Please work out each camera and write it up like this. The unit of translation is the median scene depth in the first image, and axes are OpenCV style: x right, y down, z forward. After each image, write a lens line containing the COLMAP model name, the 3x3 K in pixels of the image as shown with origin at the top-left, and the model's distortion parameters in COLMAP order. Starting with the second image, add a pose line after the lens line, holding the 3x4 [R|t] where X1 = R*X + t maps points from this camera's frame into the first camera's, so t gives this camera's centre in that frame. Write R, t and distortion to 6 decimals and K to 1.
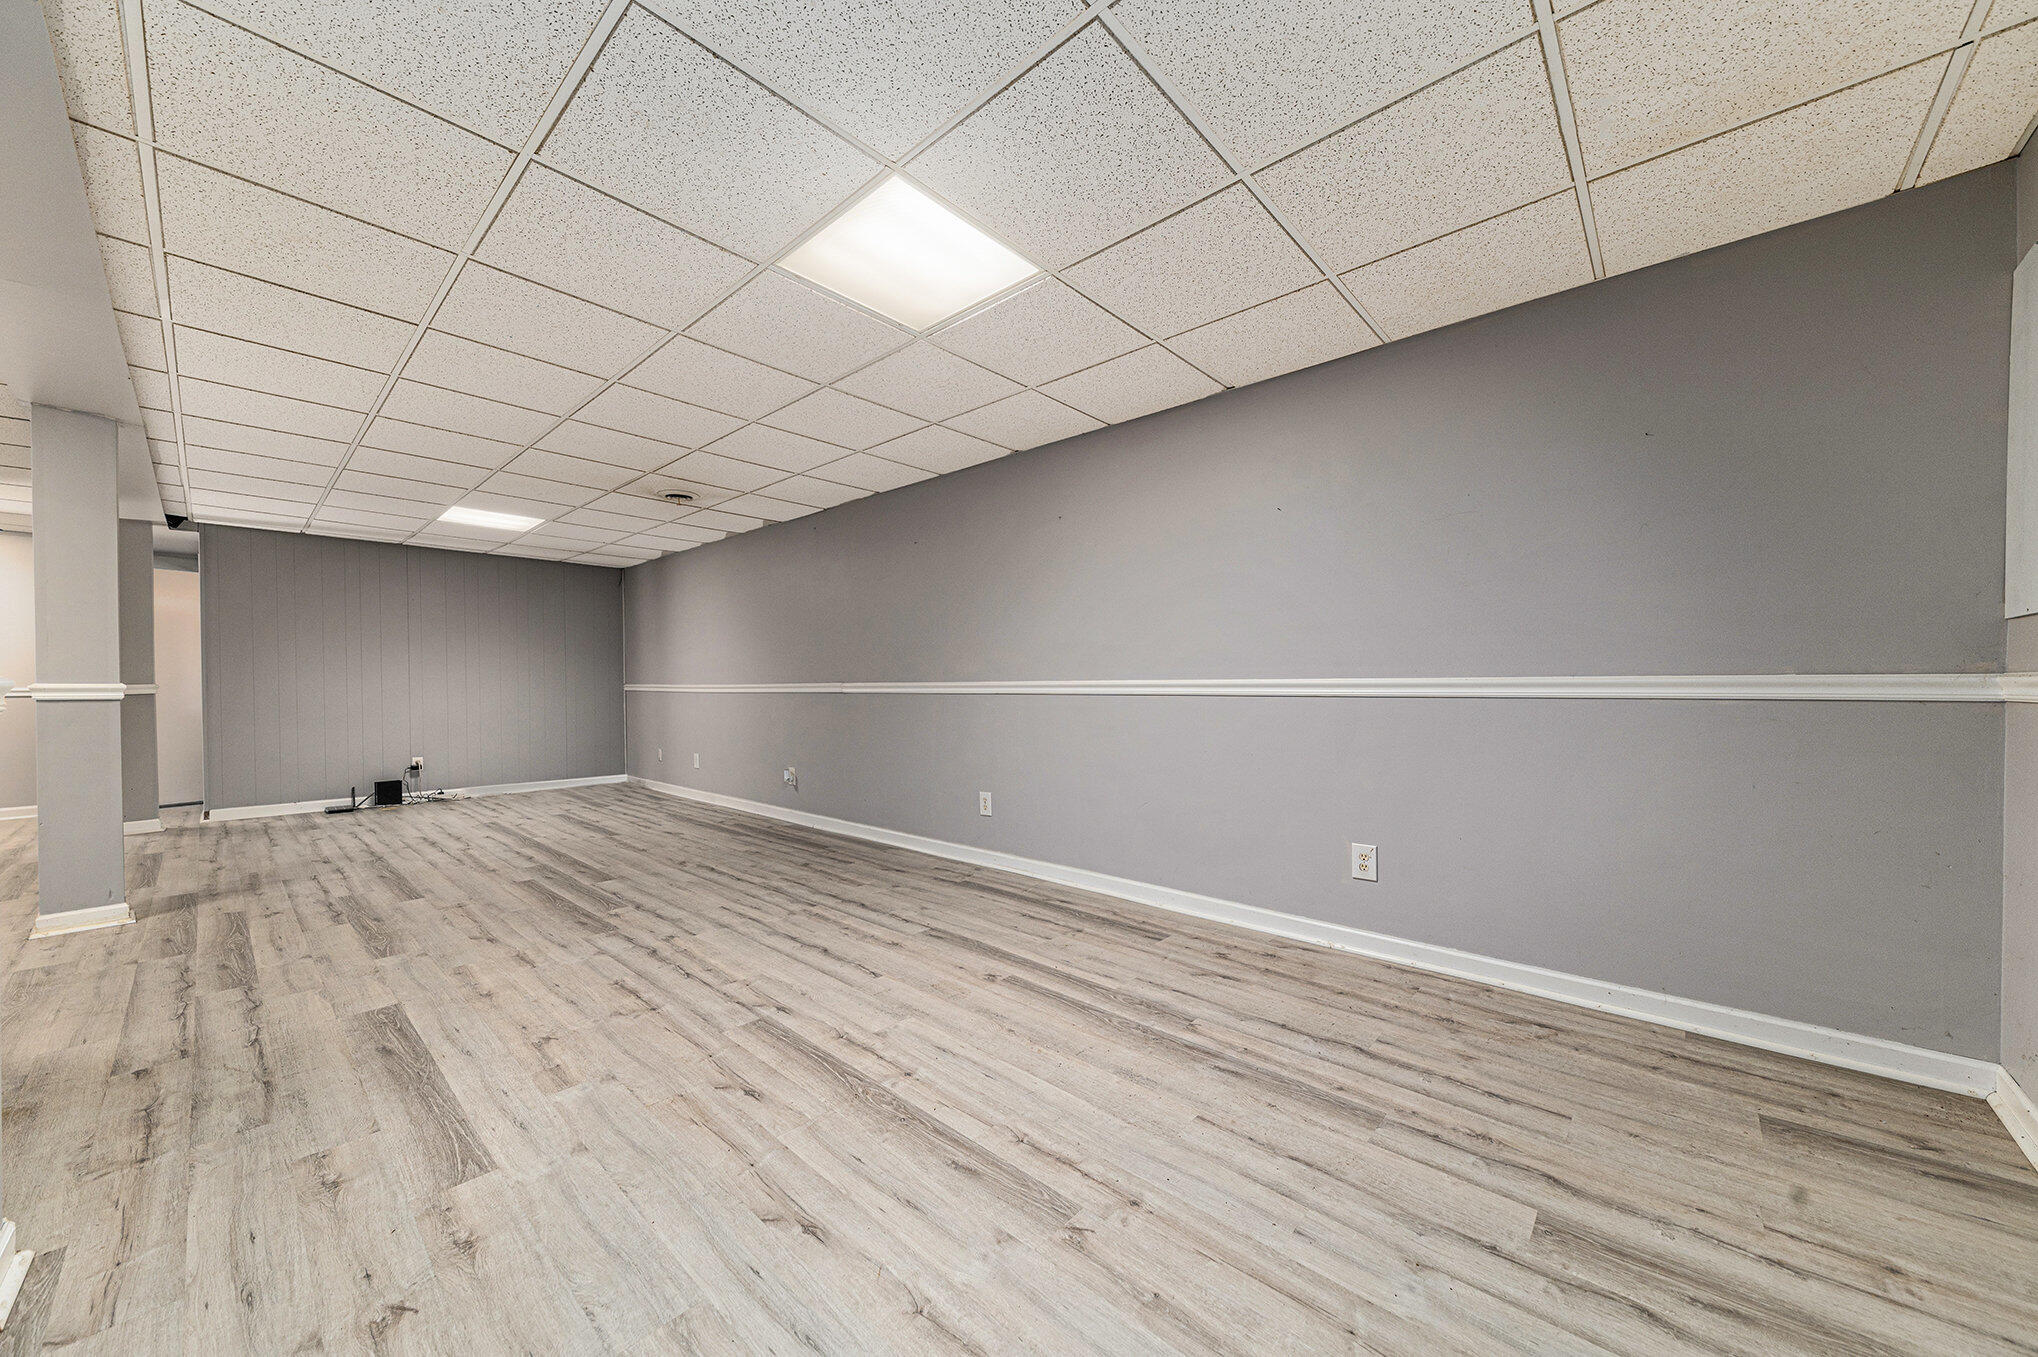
lens RADIAL K [[736.9, 0, 1012.0], [0, 736.9, 683.1], [0, 0, 1]] dist [0.006370, -0.000881]
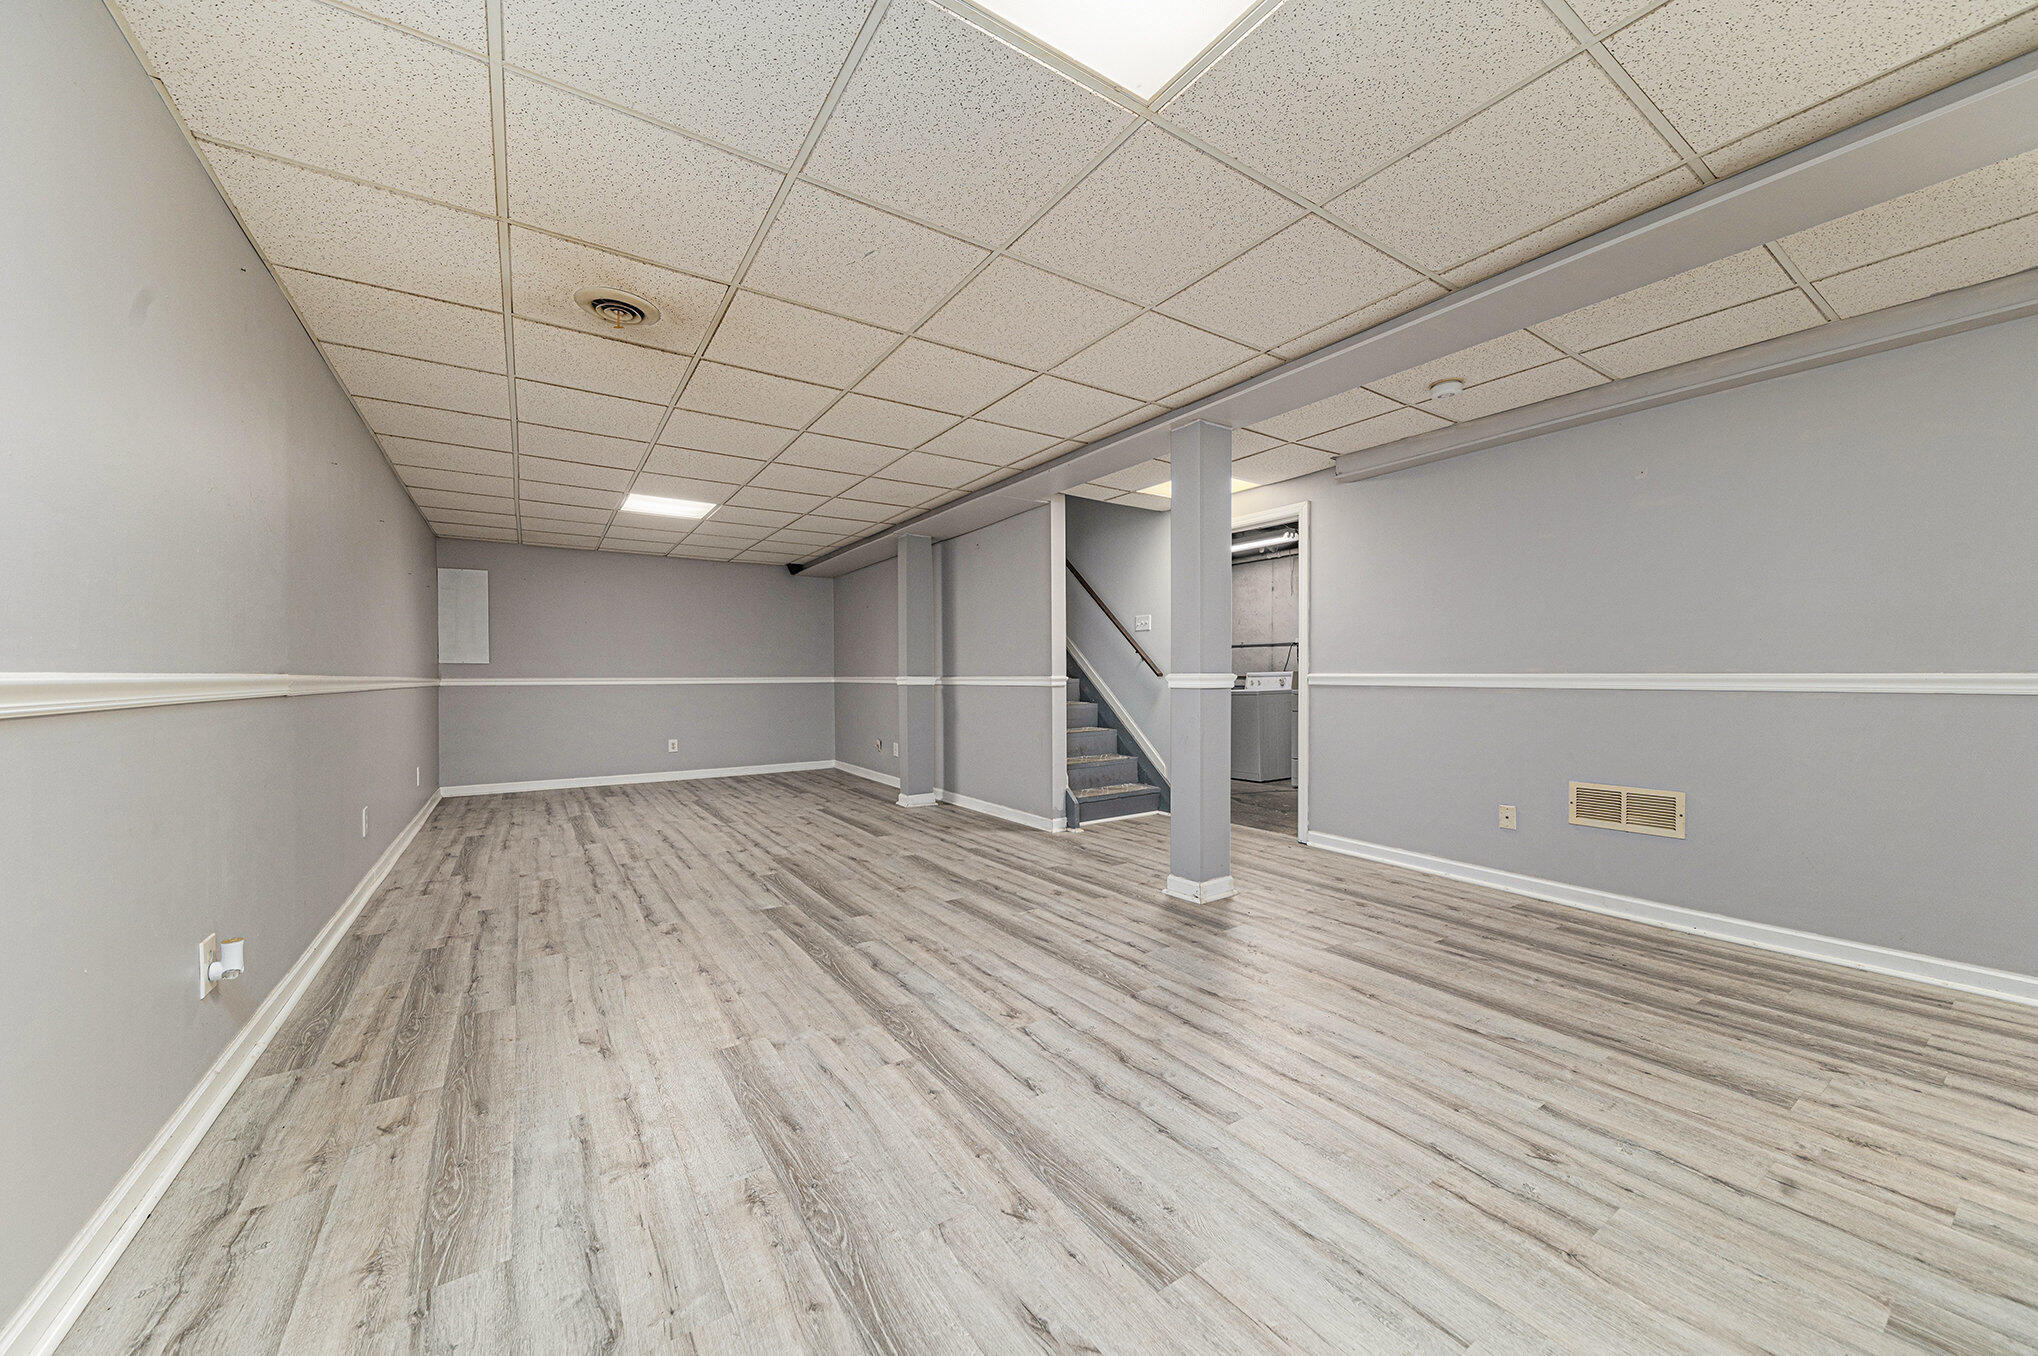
lens RADIAL K [[736.9, 0, 1018.7], [0, 736.9, 683.6], [0, 0, 1]] dist [0.006370, -0.000881]
pose [[-0.973973, 0.004101, 0.226629, -1.255305], [0.004516, 0.999989, 0.001312, 0.008822], [-0.226621, 0.002301, -0.973980, 2.169740]]
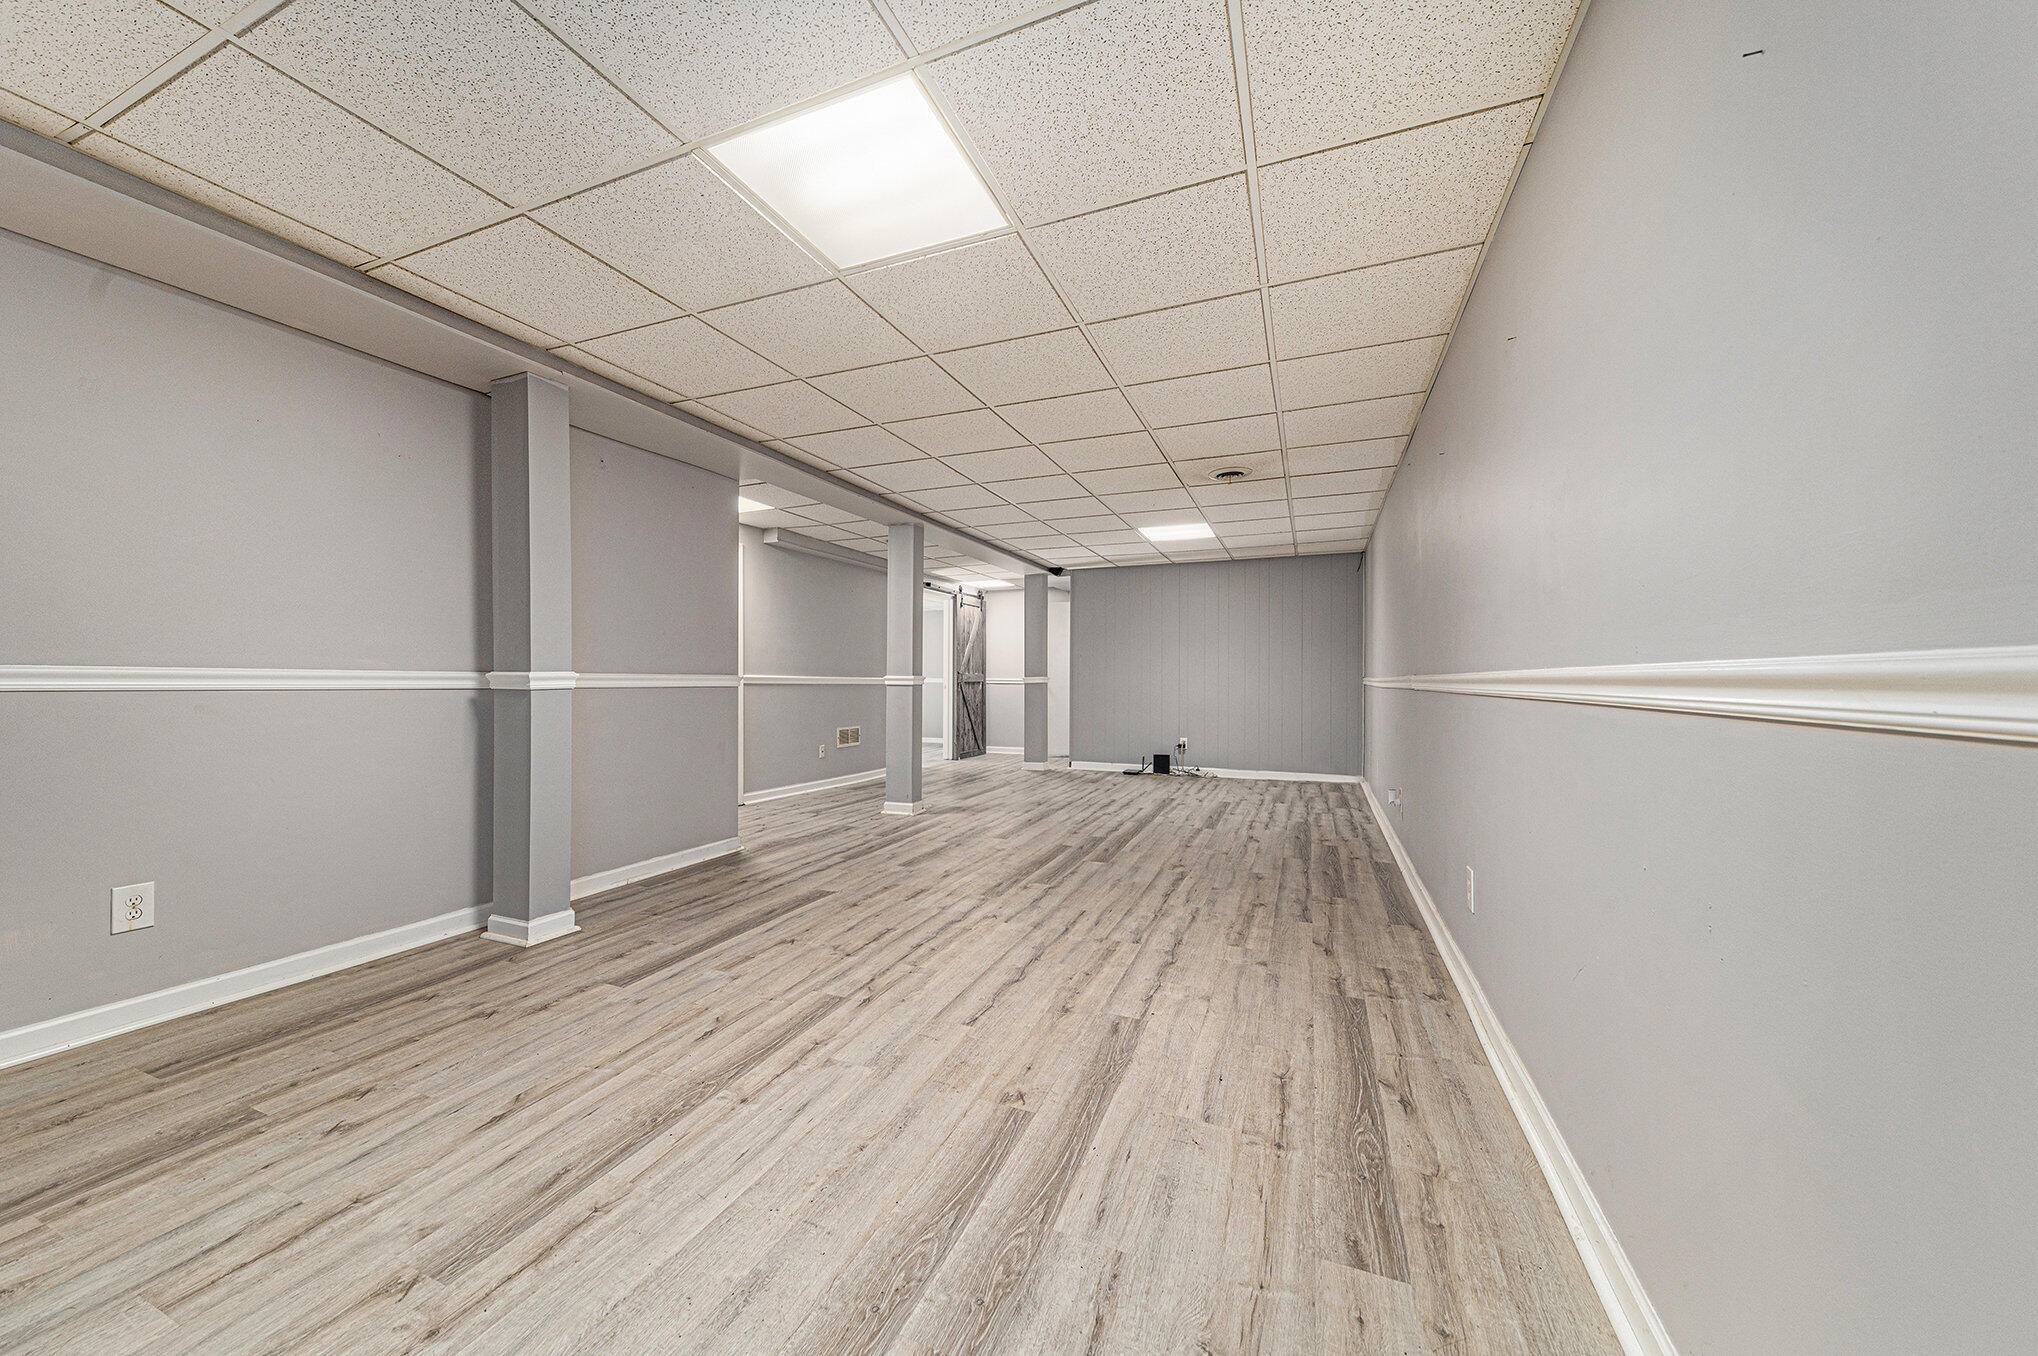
lens RADIAL K [[736.9, 0, 967.0], [0, 736.9, 691.5], [0, 0, 1]] dist [0.006370, -0.000881]
pose [[0.312040, 0.018970, -0.949879, 0.498149], [0.000511, 0.999797, 0.020135, -0.002103], [0.950069, -0.006769, 0.311967, 0.595518]]
